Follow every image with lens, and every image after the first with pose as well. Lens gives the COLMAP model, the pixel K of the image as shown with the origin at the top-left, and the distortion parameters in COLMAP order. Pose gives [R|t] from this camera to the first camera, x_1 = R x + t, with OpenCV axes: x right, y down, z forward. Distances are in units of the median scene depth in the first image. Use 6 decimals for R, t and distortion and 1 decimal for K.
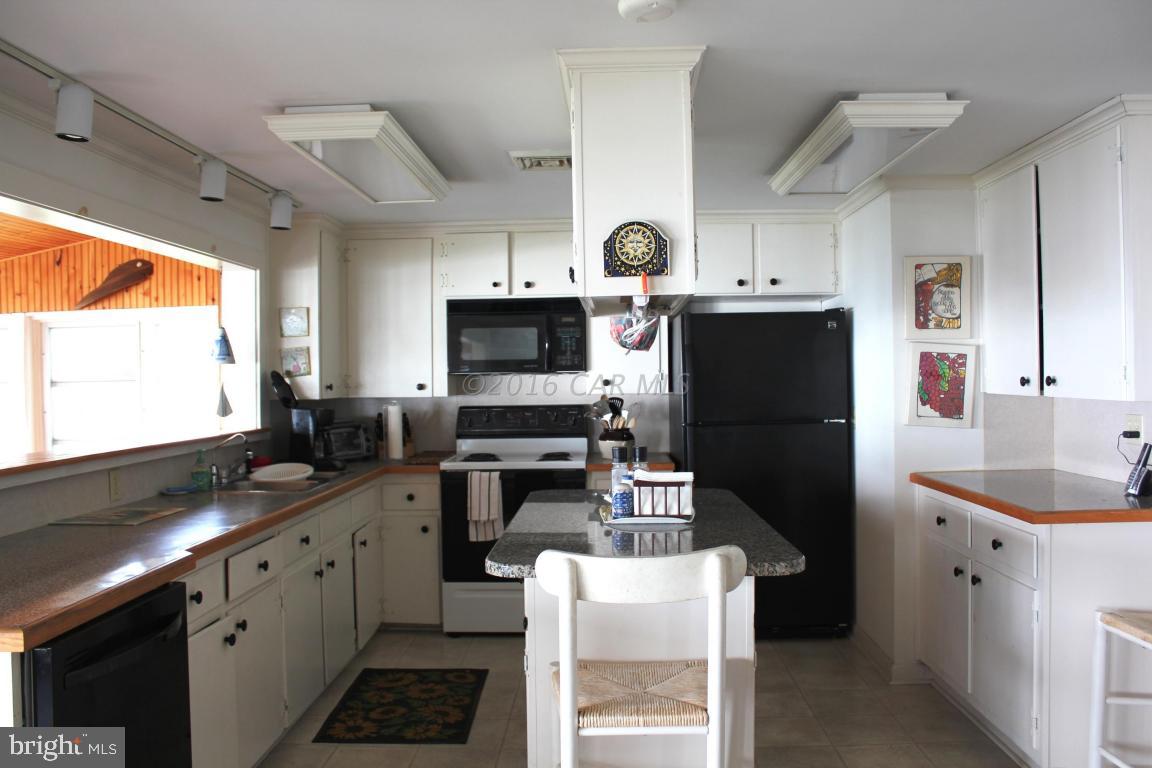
lens RADIAL K [[963.7, 0, 576.0], [0, 963.7, 384.0], [0, 0, 1]] dist [-0.173742, 0.159219]
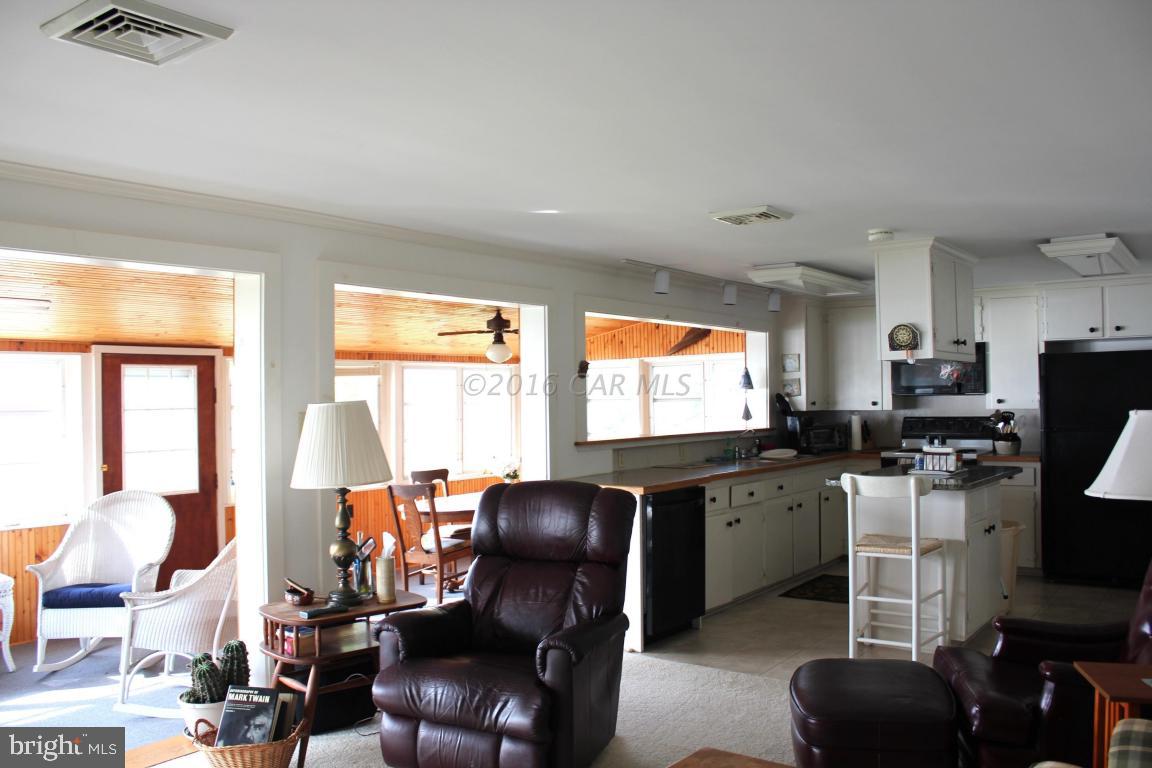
lens RADIAL K [[963.7, 0, 576.0], [0, 963.7, 384.0], [0, 0, 1]] dist [-0.173742, 0.159219]
pose [[0.827355, -0.004191, -0.561663, 0.313220], [-0.006134, 0.999845, -0.016497, -0.000180], [0.561646, 0.017094, 0.827201, -0.551068]]
